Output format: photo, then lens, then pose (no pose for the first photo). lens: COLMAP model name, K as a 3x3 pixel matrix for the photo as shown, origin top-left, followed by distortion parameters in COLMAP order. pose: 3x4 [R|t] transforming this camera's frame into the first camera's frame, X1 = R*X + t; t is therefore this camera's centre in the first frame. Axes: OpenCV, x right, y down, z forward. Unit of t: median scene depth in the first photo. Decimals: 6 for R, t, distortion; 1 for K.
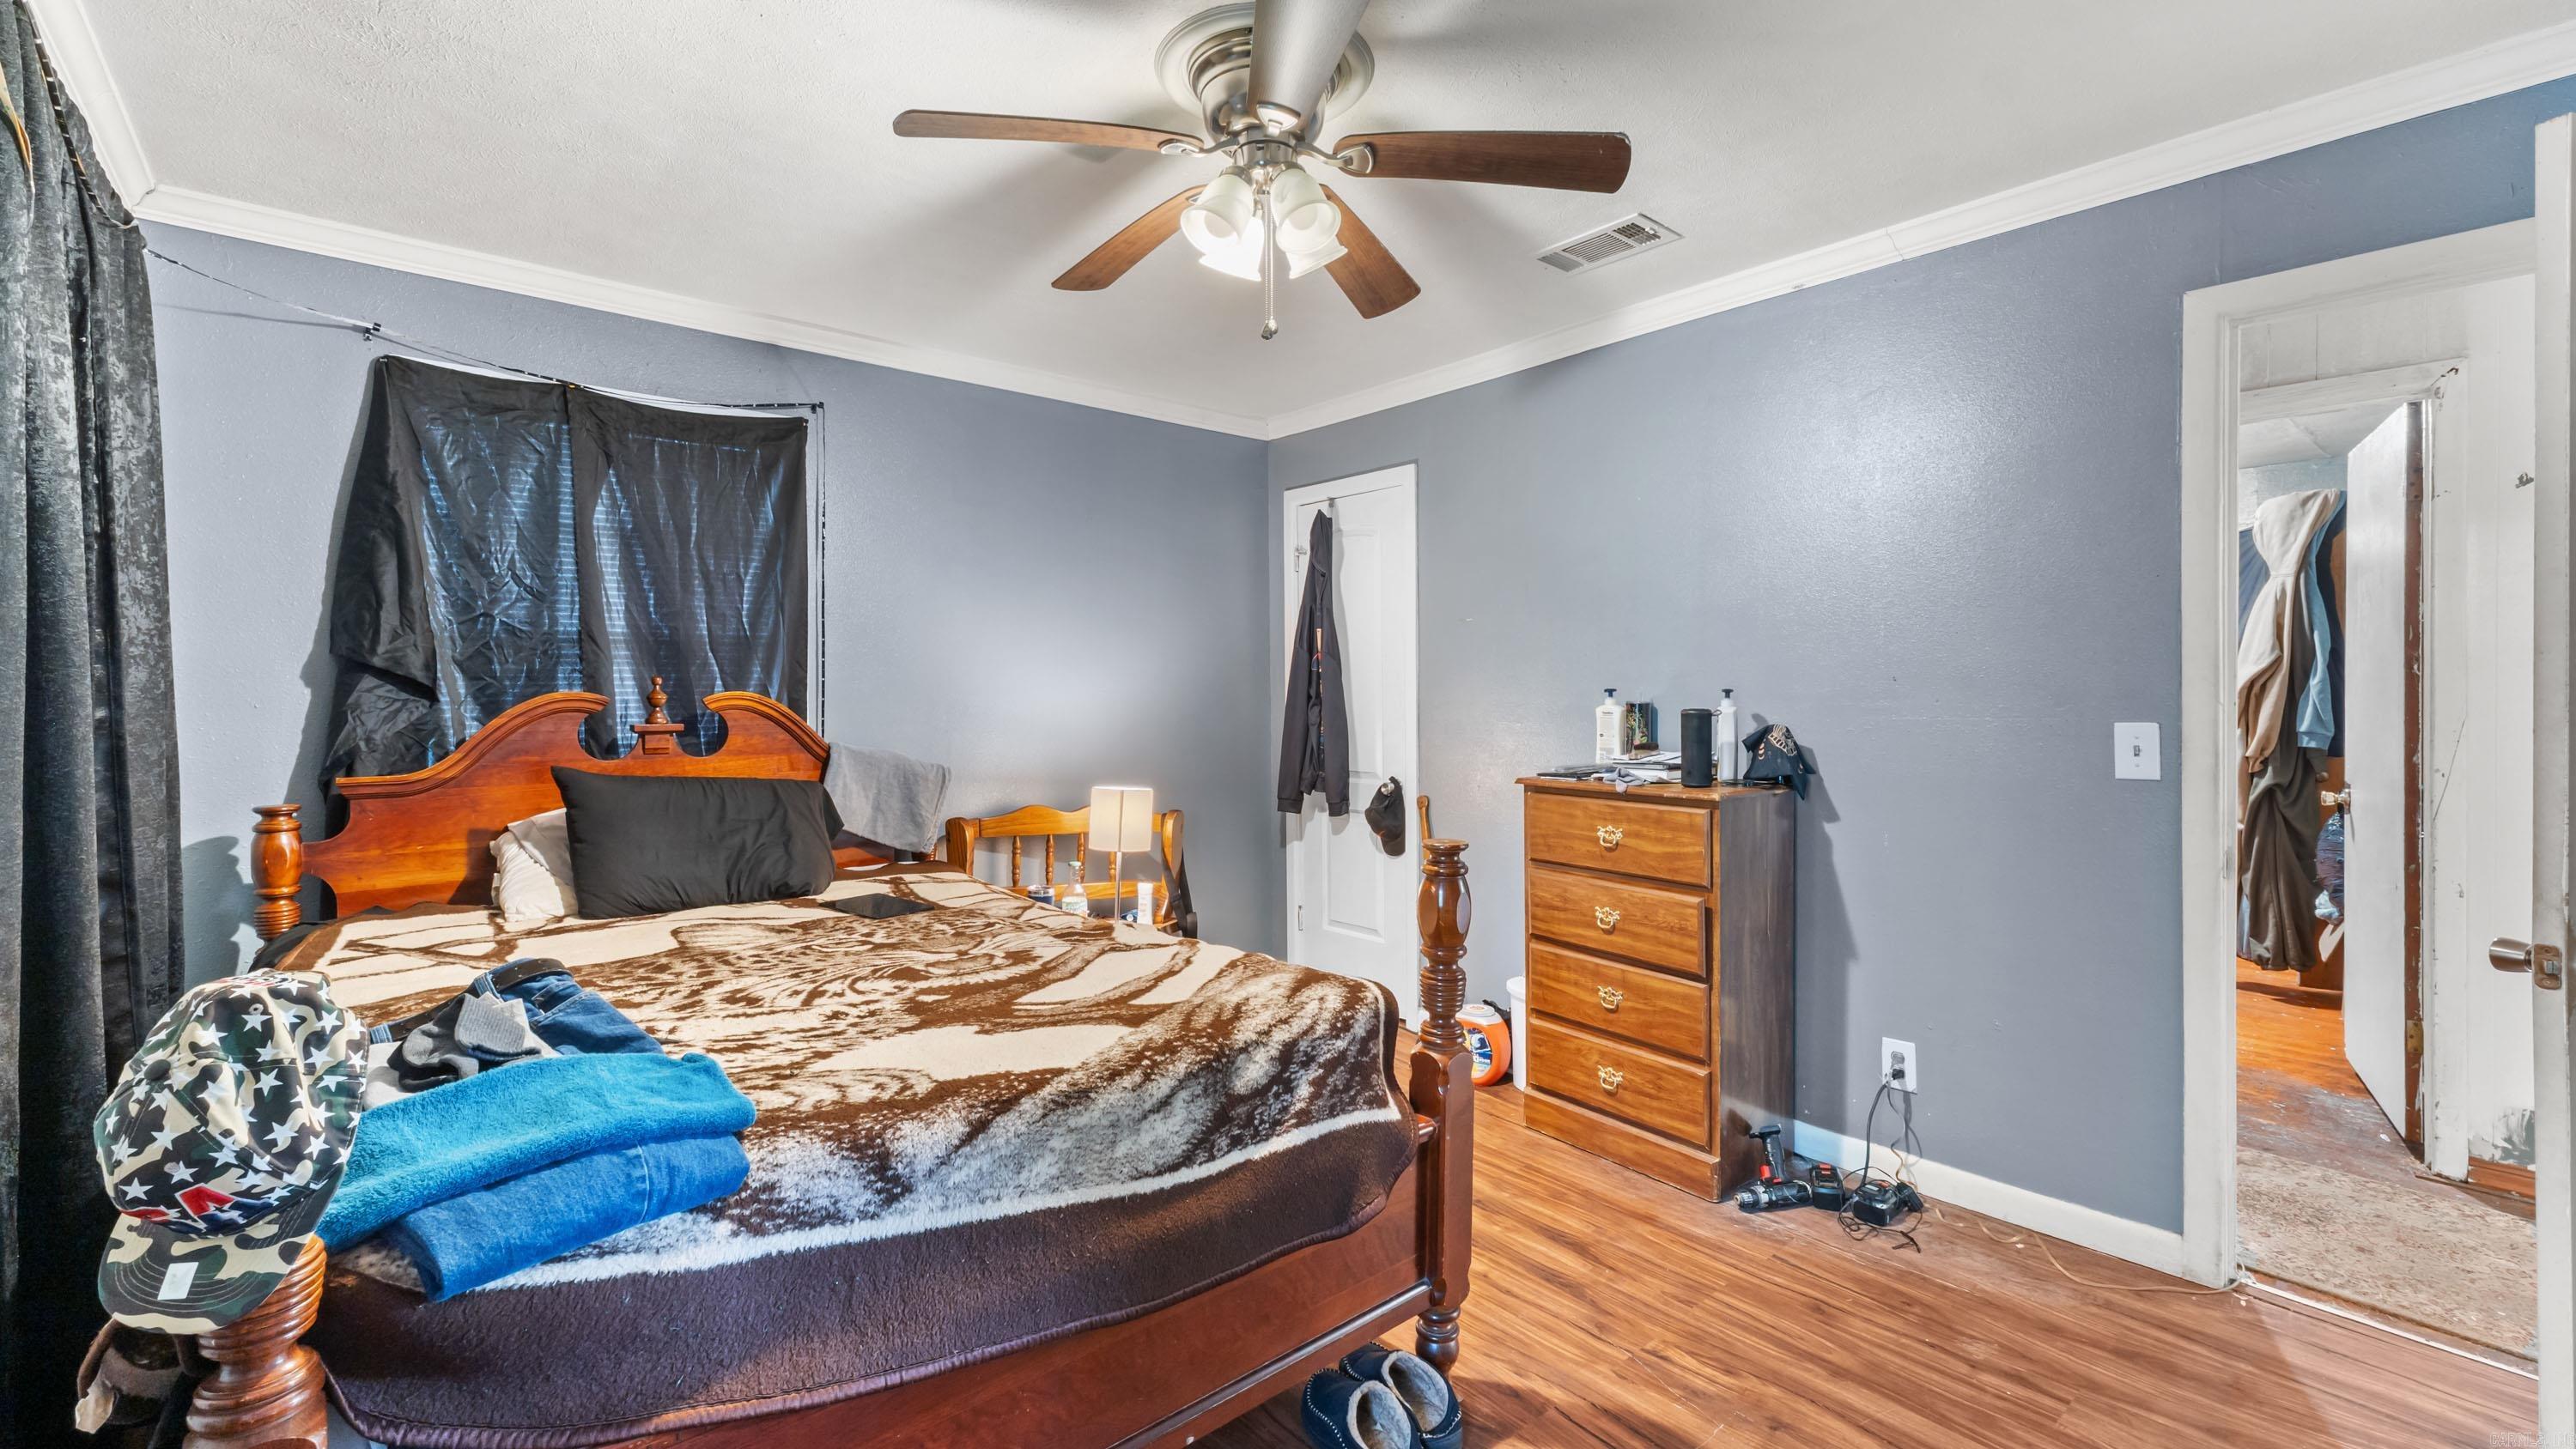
lens RADIAL K [[1062.8, 0, 1294.6], [0, 1062.8, 713.7], [0, 0, 1]] dist [0.003211, 0.000111]
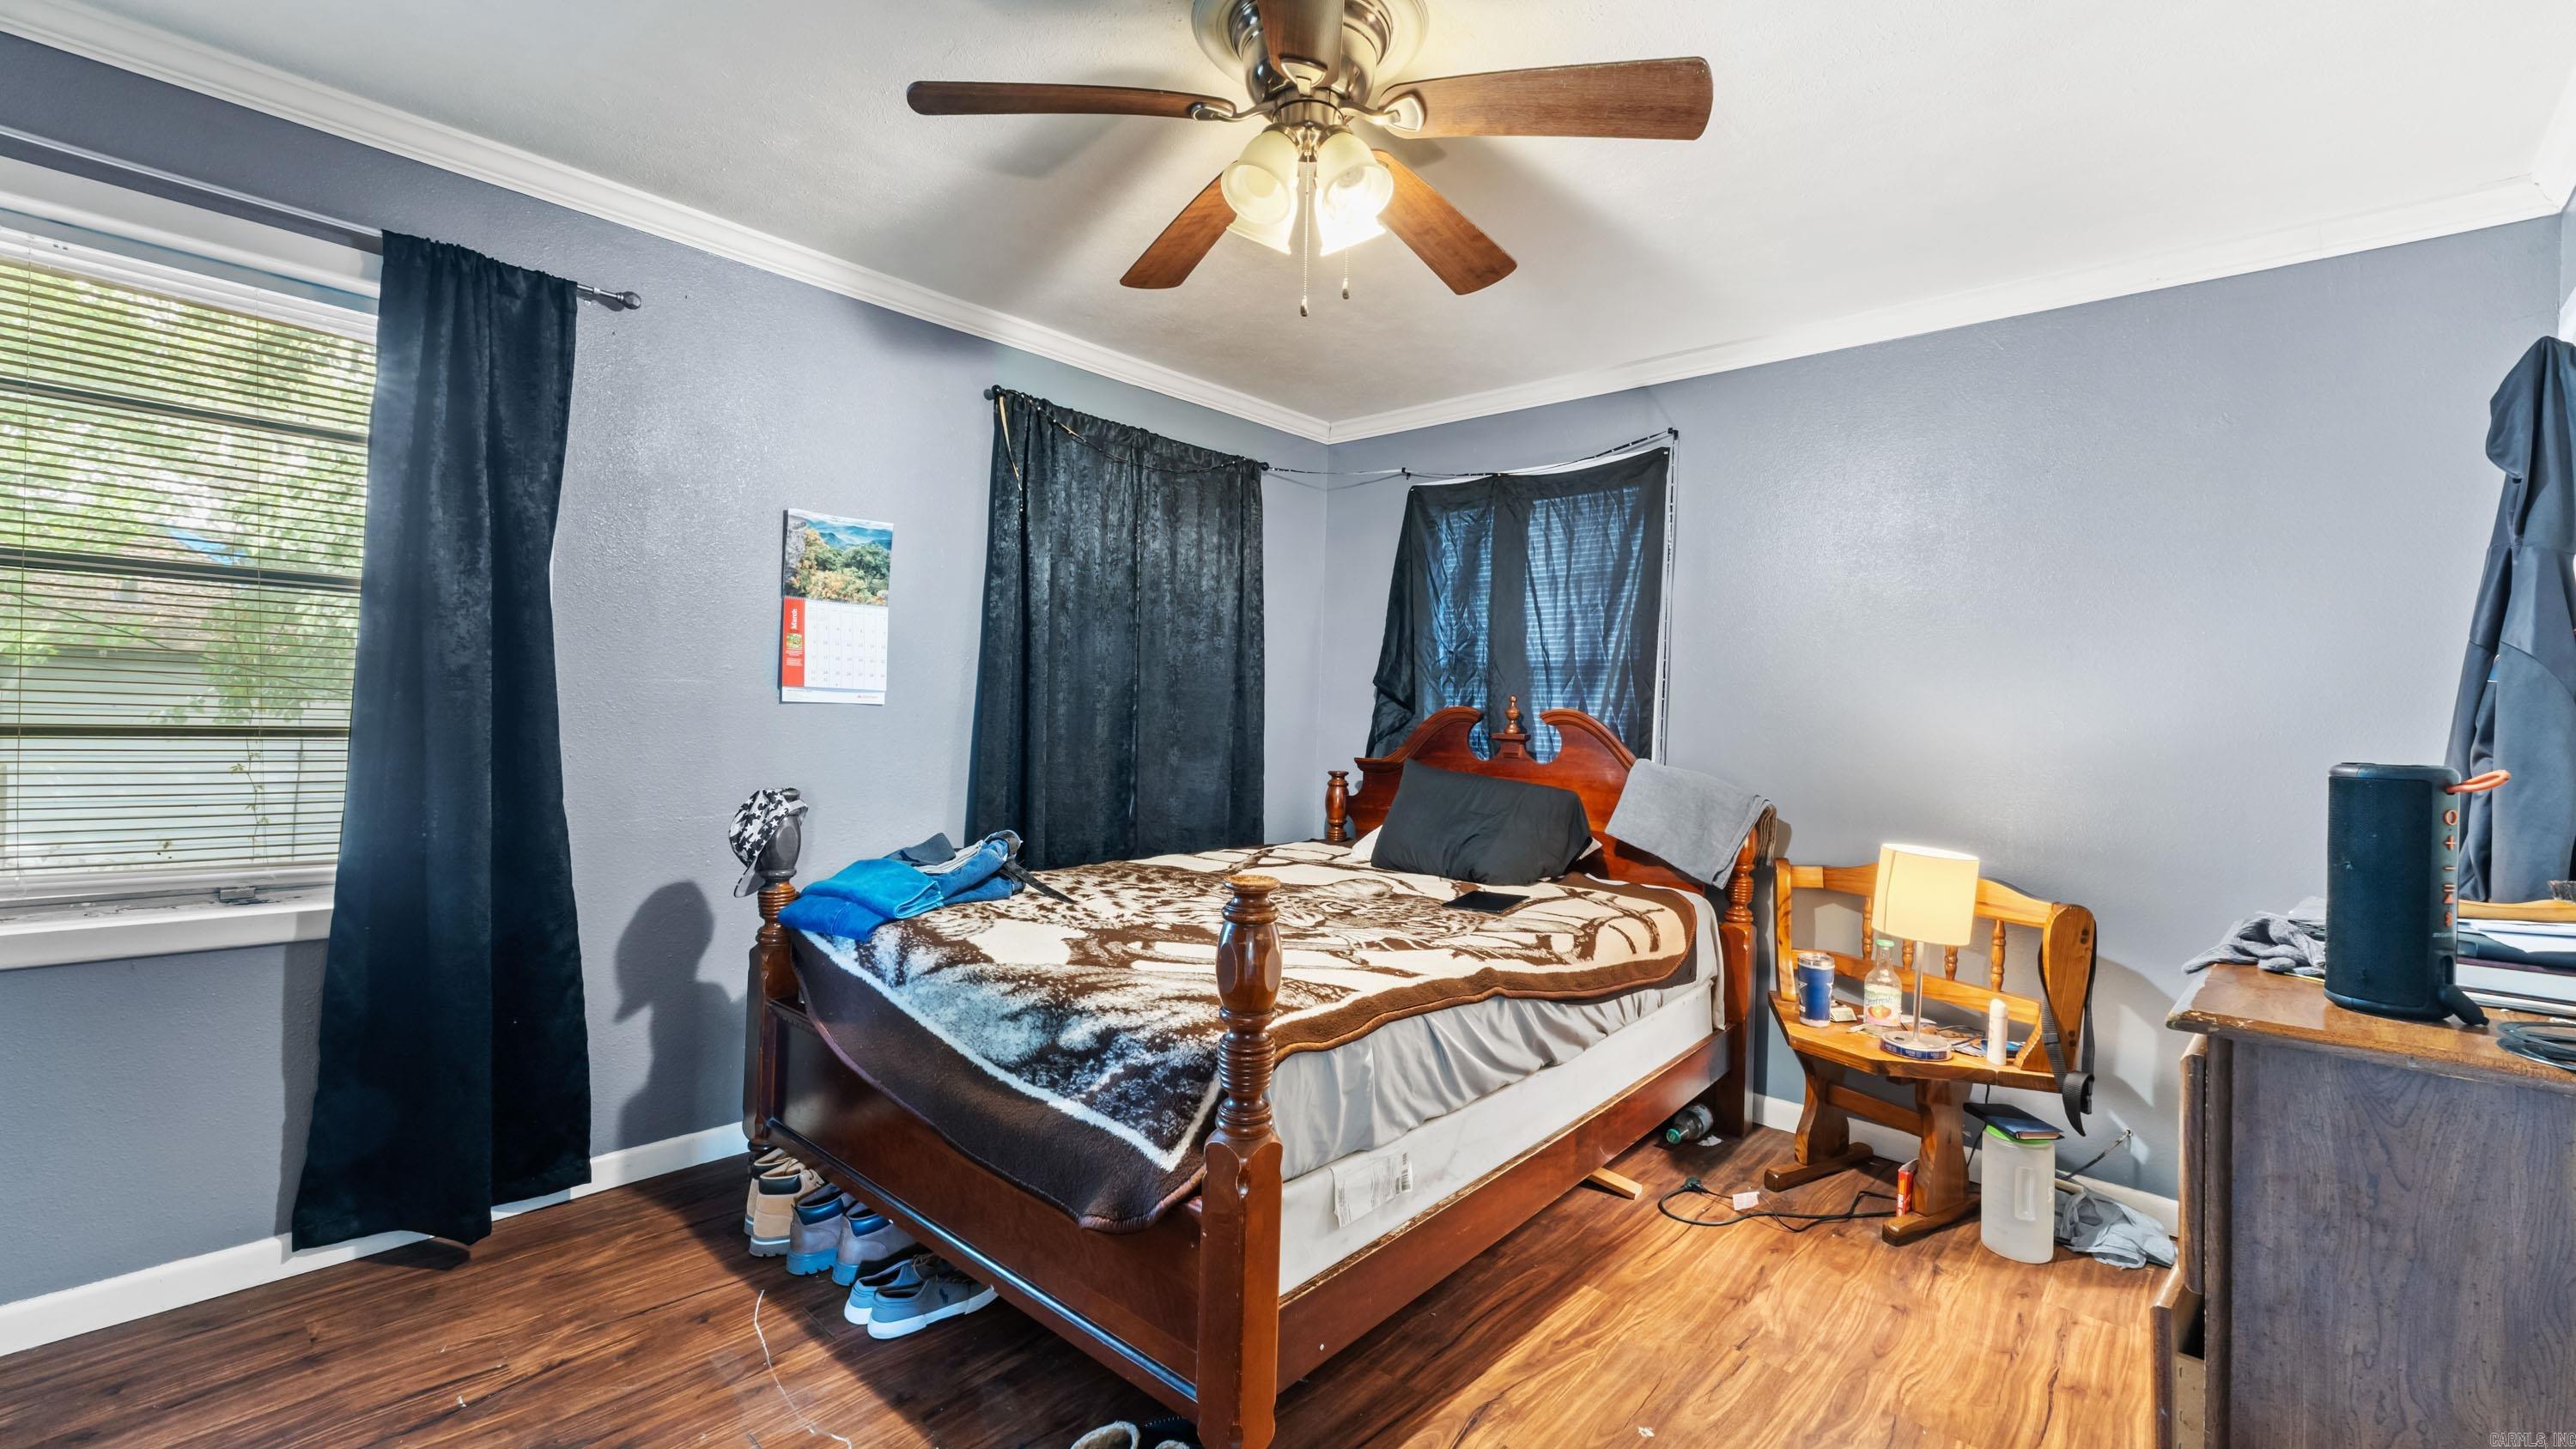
lens RADIAL K [[1062.8, 0, 1294.4], [0, 1062.8, 719.1], [0, 0, 1]] dist [0.003211, 0.000111]
pose [[0.143163, 0.016147, -0.989567, 1.084154], [-0.044015, 0.998981, 0.009933, -0.012147], [0.988720, 0.042134, 0.143728, 1.051711]]
